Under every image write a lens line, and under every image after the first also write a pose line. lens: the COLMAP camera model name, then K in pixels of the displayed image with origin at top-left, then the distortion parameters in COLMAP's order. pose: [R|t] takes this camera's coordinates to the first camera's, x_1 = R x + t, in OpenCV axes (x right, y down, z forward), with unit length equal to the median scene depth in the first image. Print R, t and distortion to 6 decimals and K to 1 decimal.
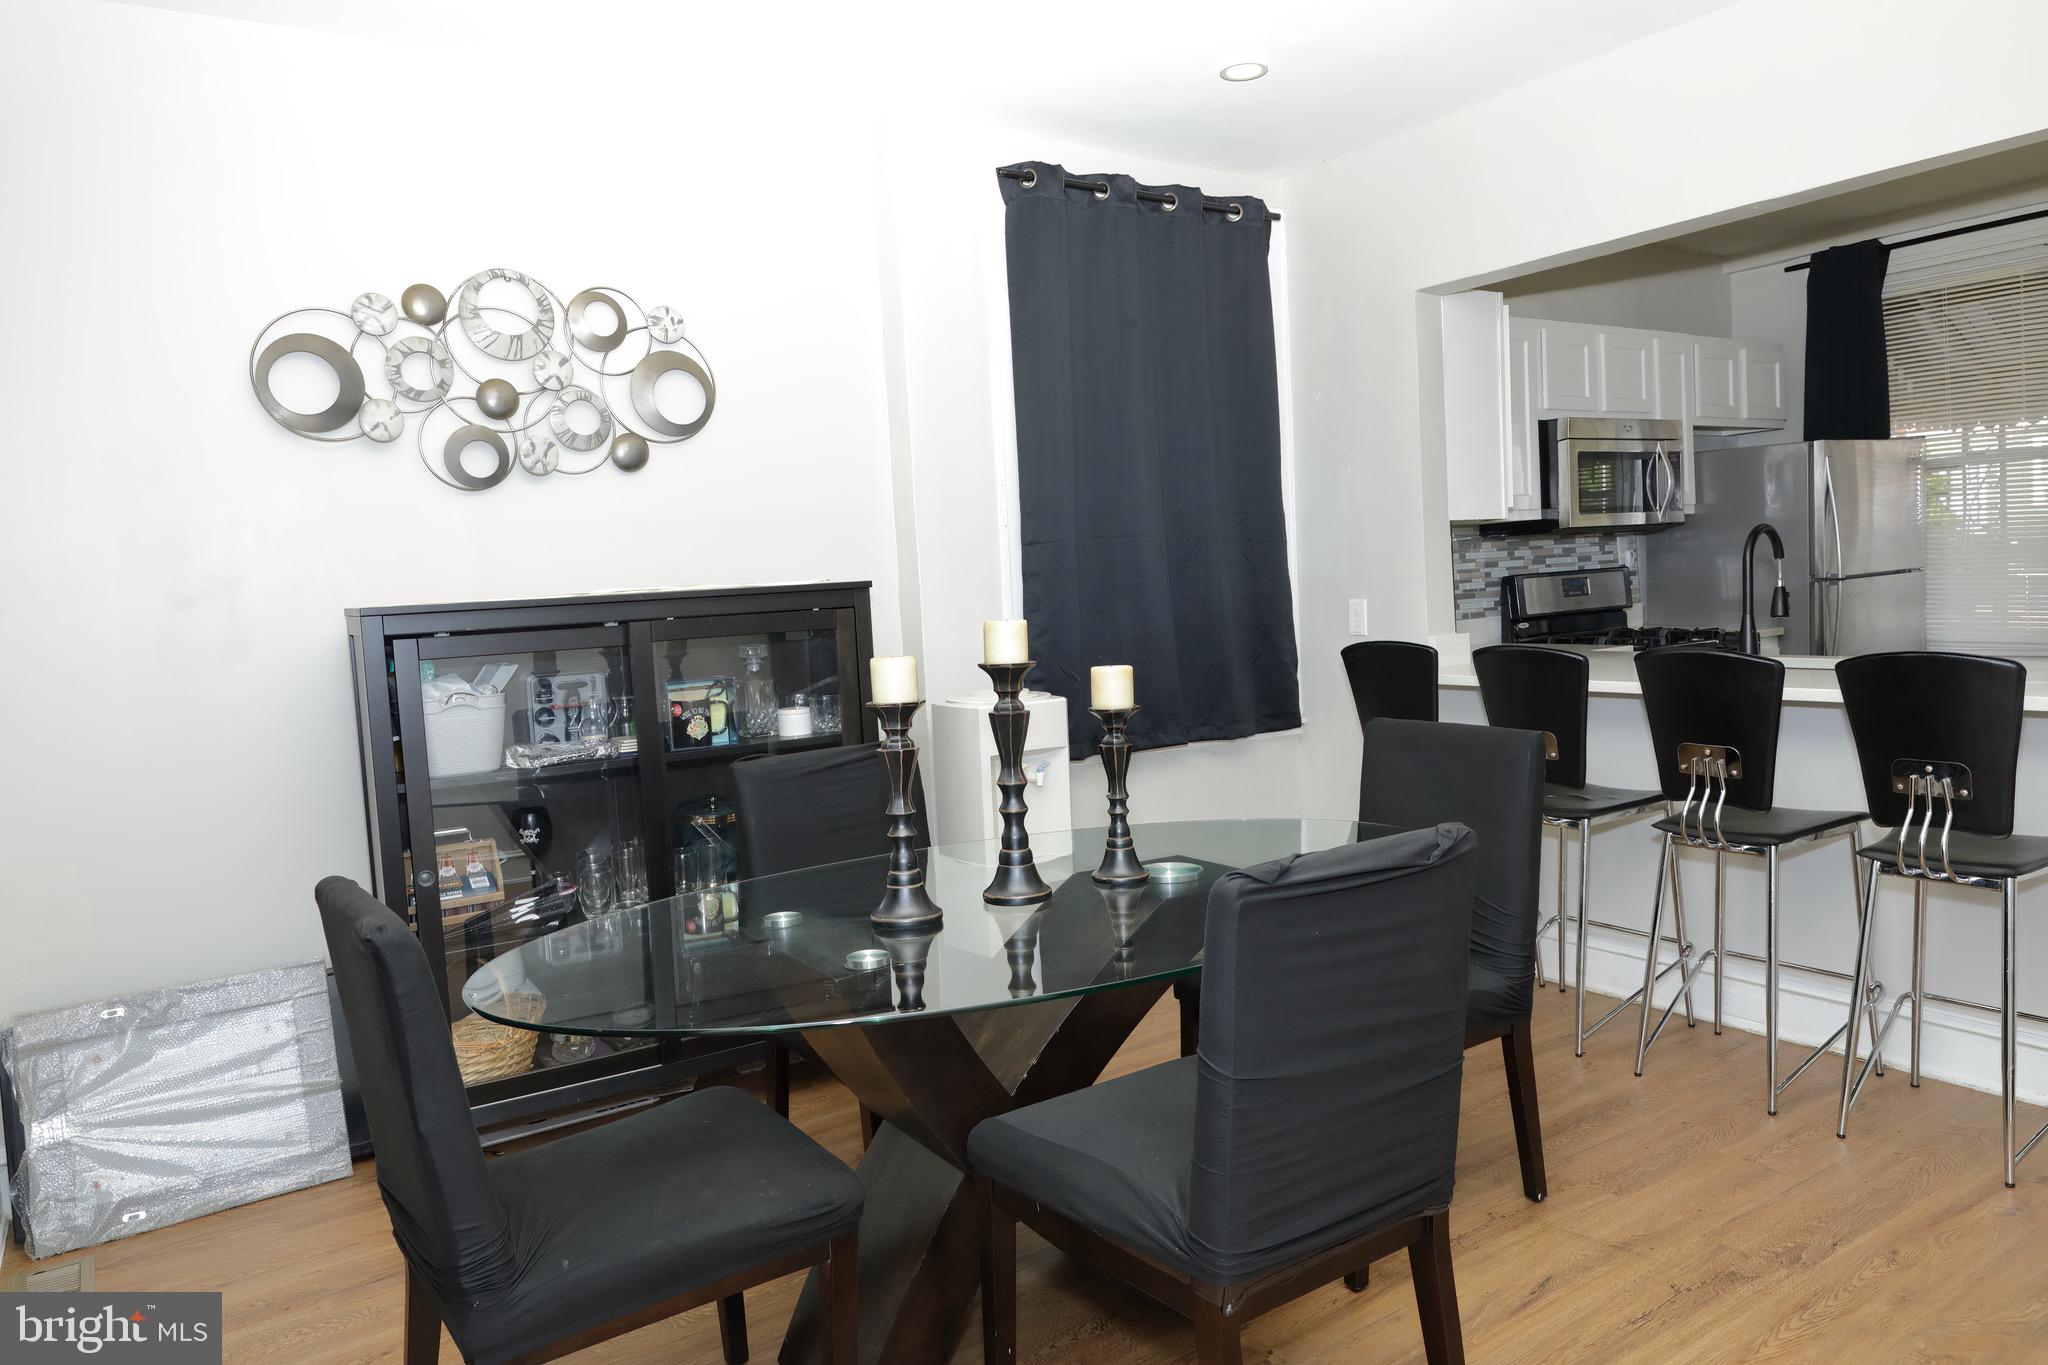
lens RADIAL K [[1367.6, 0, 1012.6], [0, 1367.6, 673.2], [0, 0, 1]] dist [-0.000651, -0.002662]
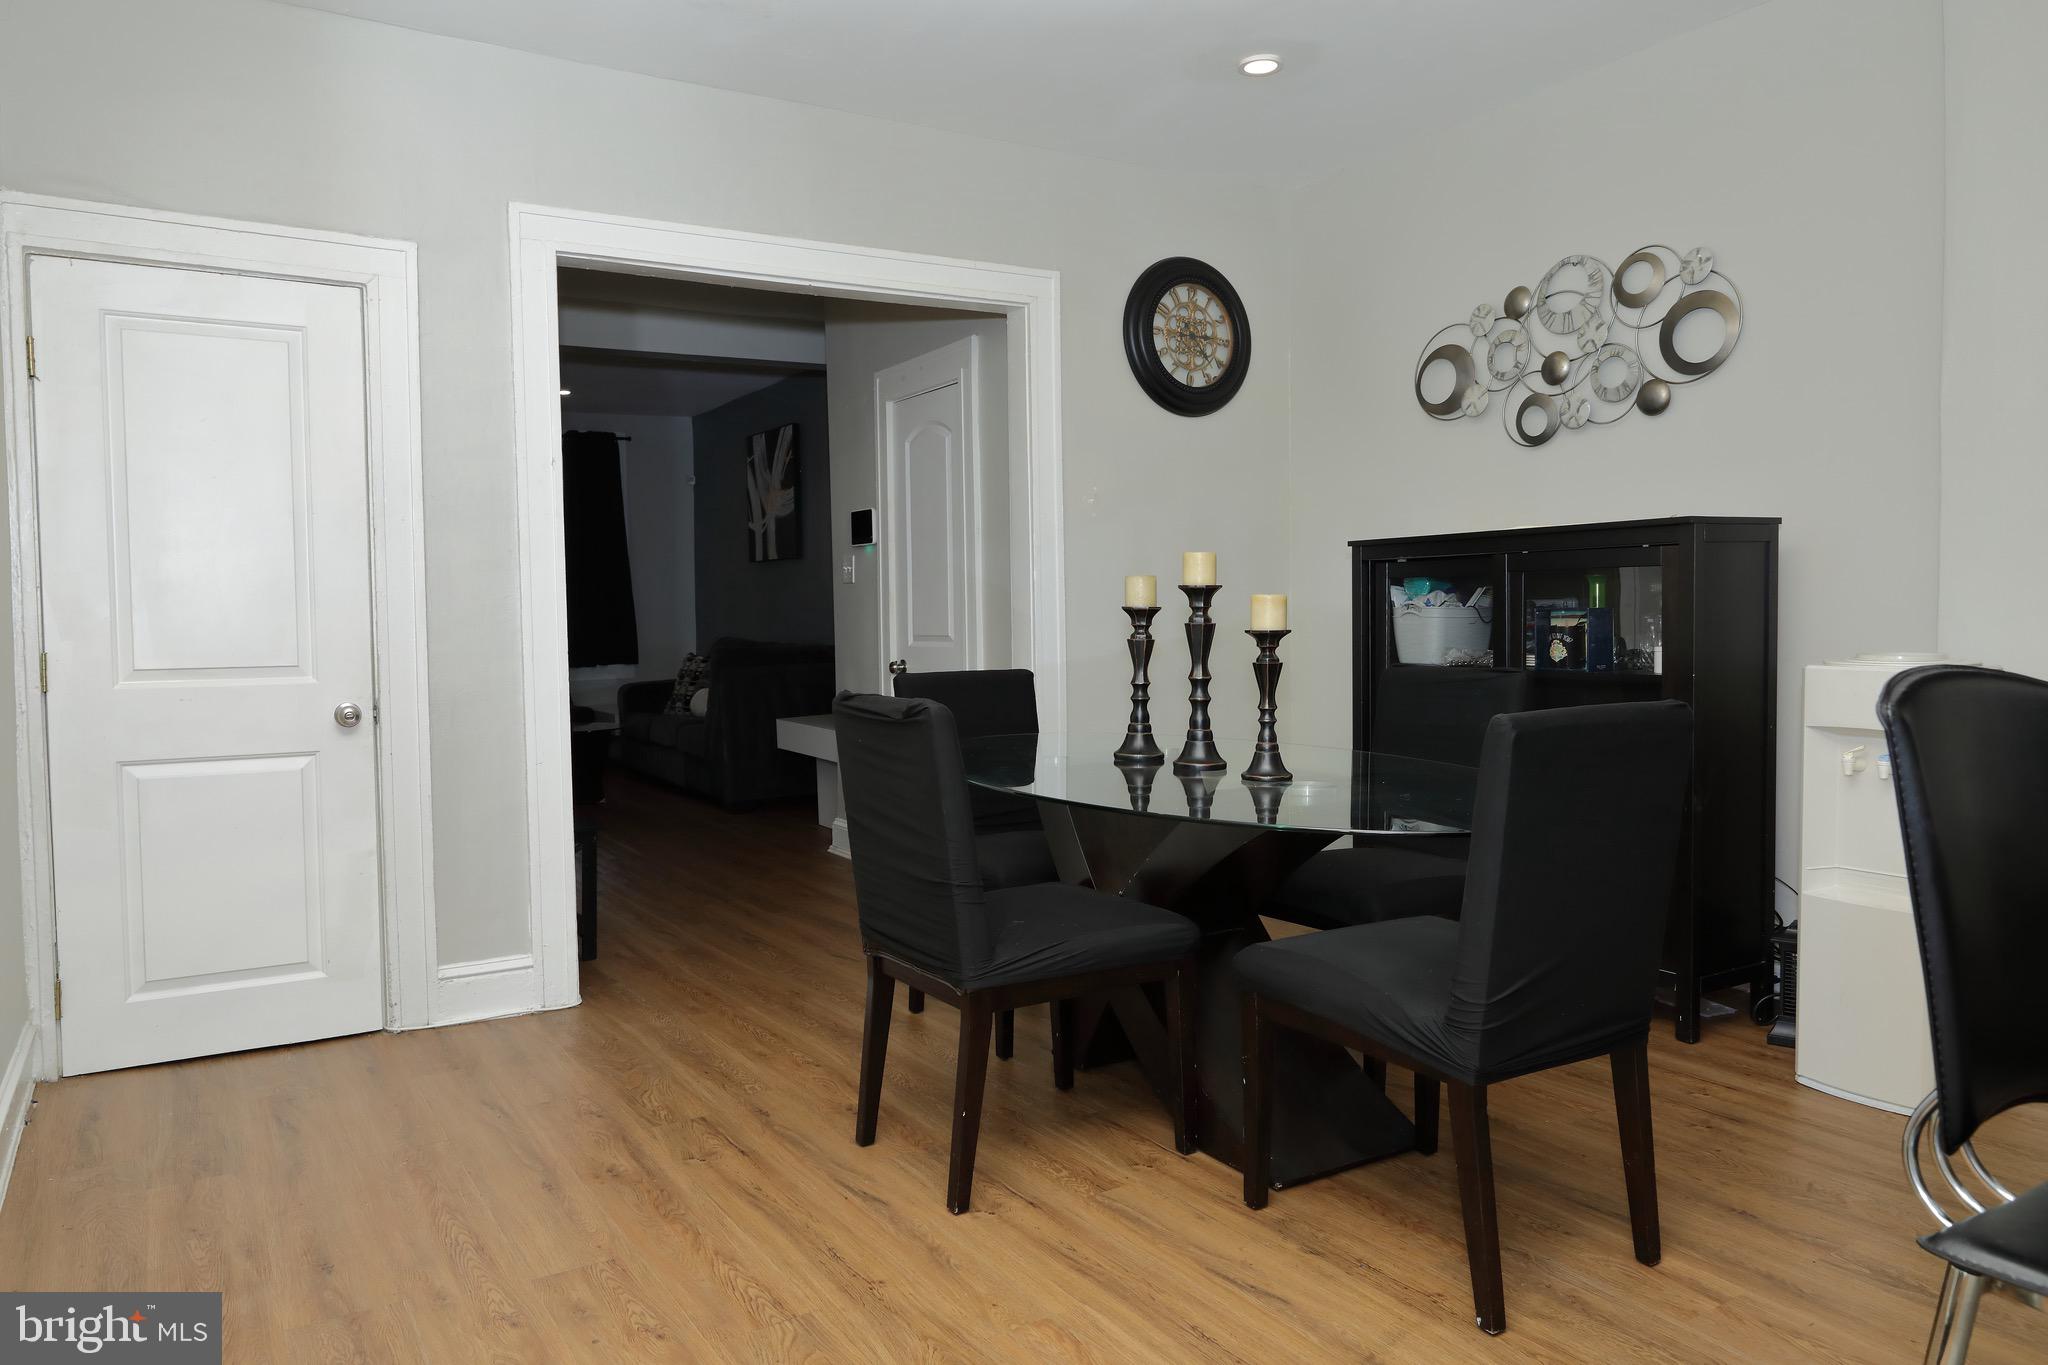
lens RADIAL K [[1367.6, 0, 1012.6], [0, 1367.6, 673.2], [0, 0, 1]] dist [-0.000651, -0.002662]
pose [[-0.029956, 0.101531, -0.994381, 0.580950], [-0.055959, 0.993097, 0.103086, -0.021232], [0.997984, 0.058733, -0.024067, 0.383454]]
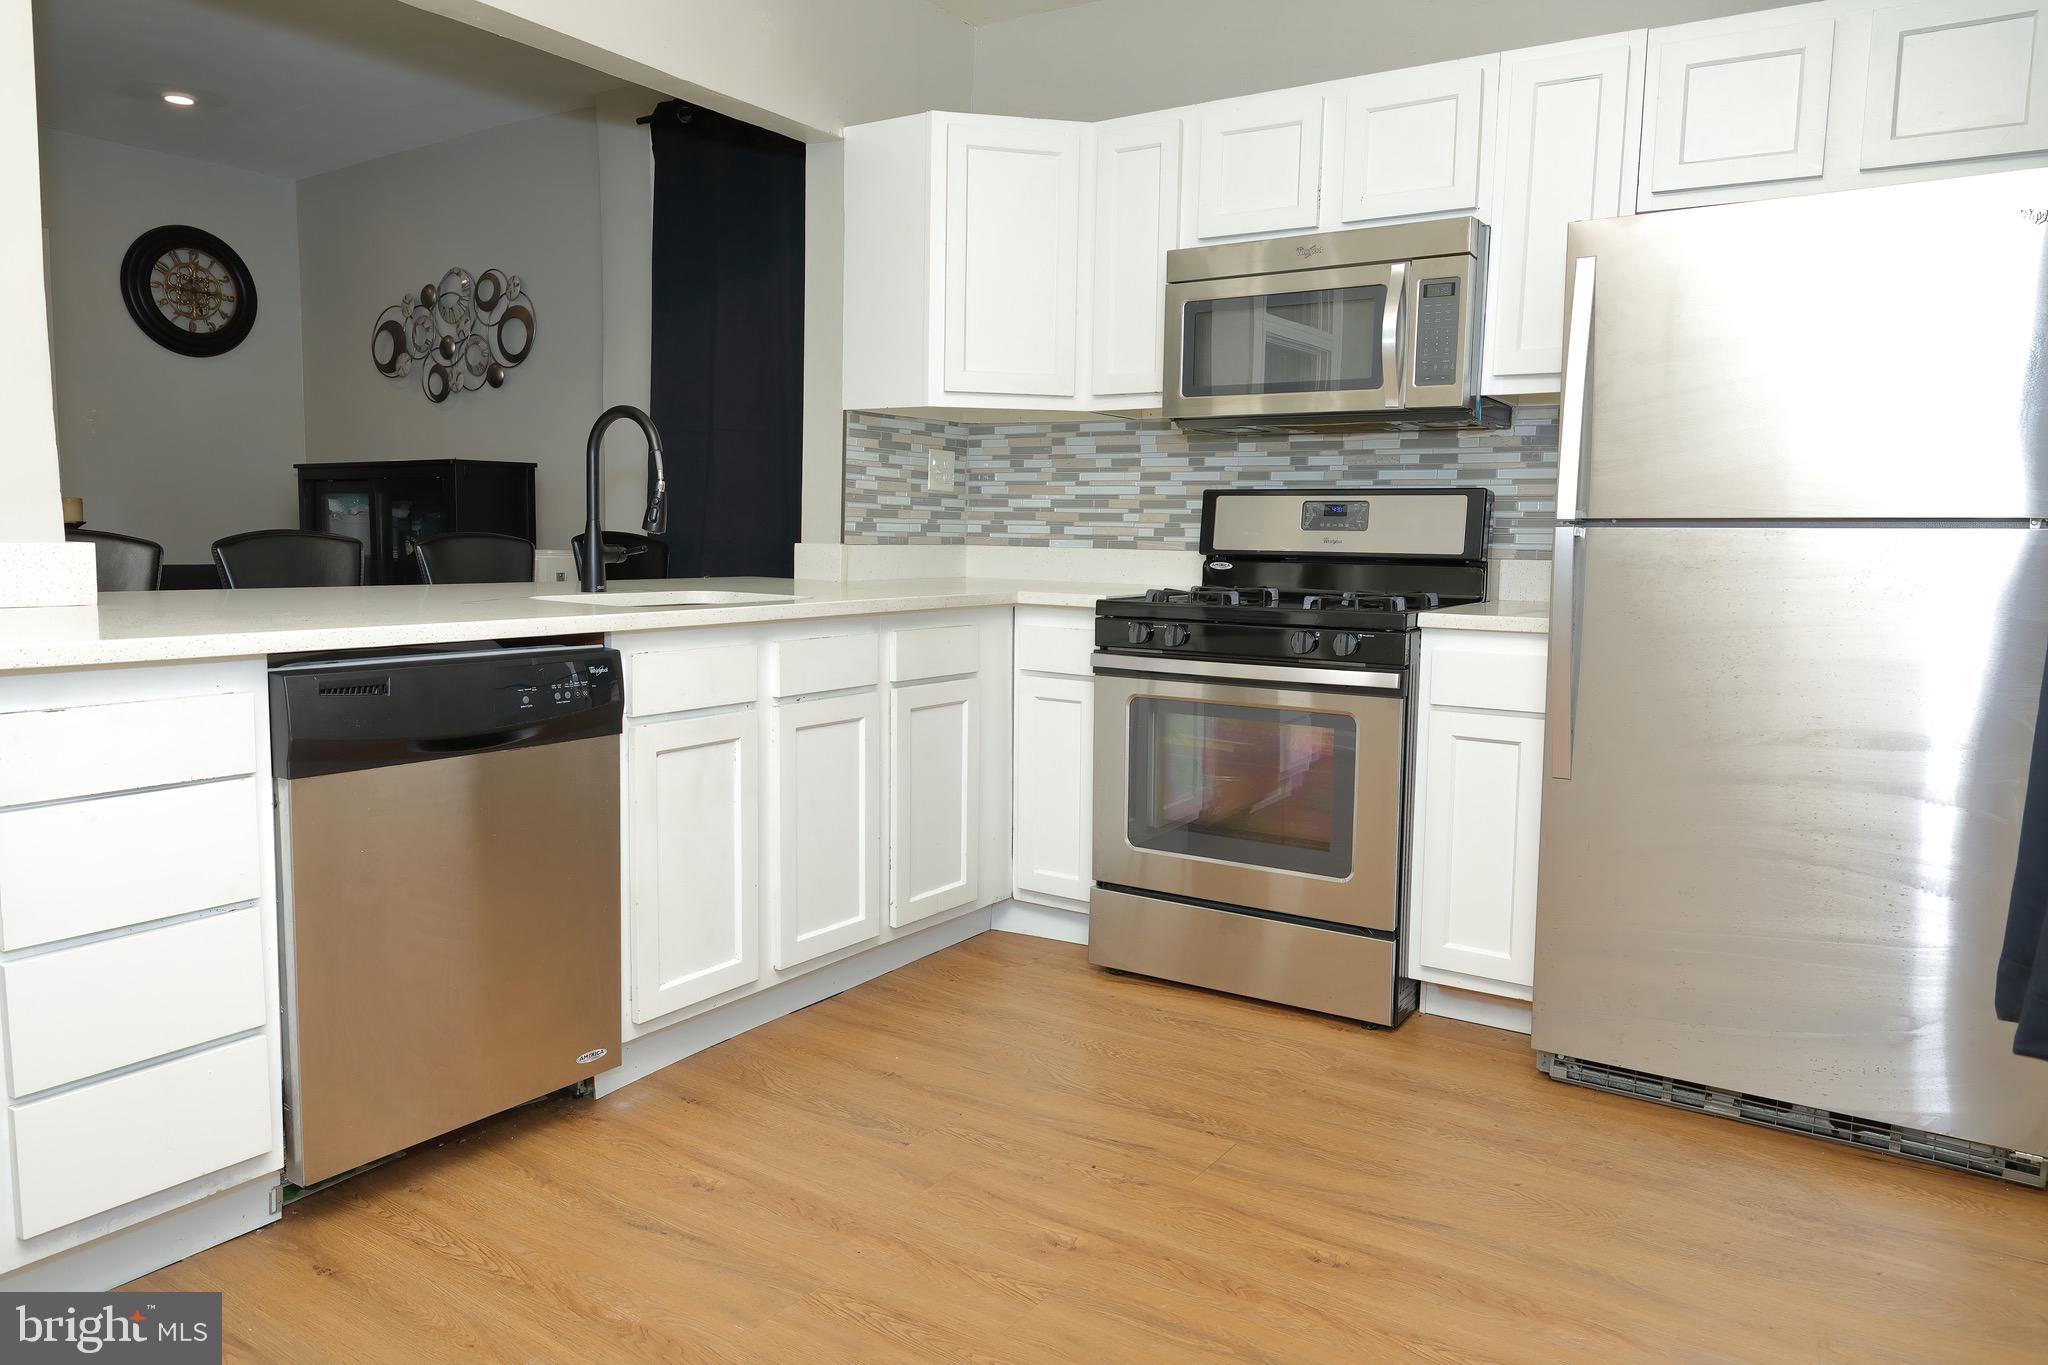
lens RADIAL K [[1367.6, 0, 1012.6], [0, 1367.6, 673.2], [0, 0, 1]] dist [-0.000651, -0.002662]
pose [[0.387352, 0.155676, -0.908693, 1.001969], [-0.103618, 0.986747, 0.124878, -0.058709], [0.916091, 0.045785, 0.398349, 0.665232]]
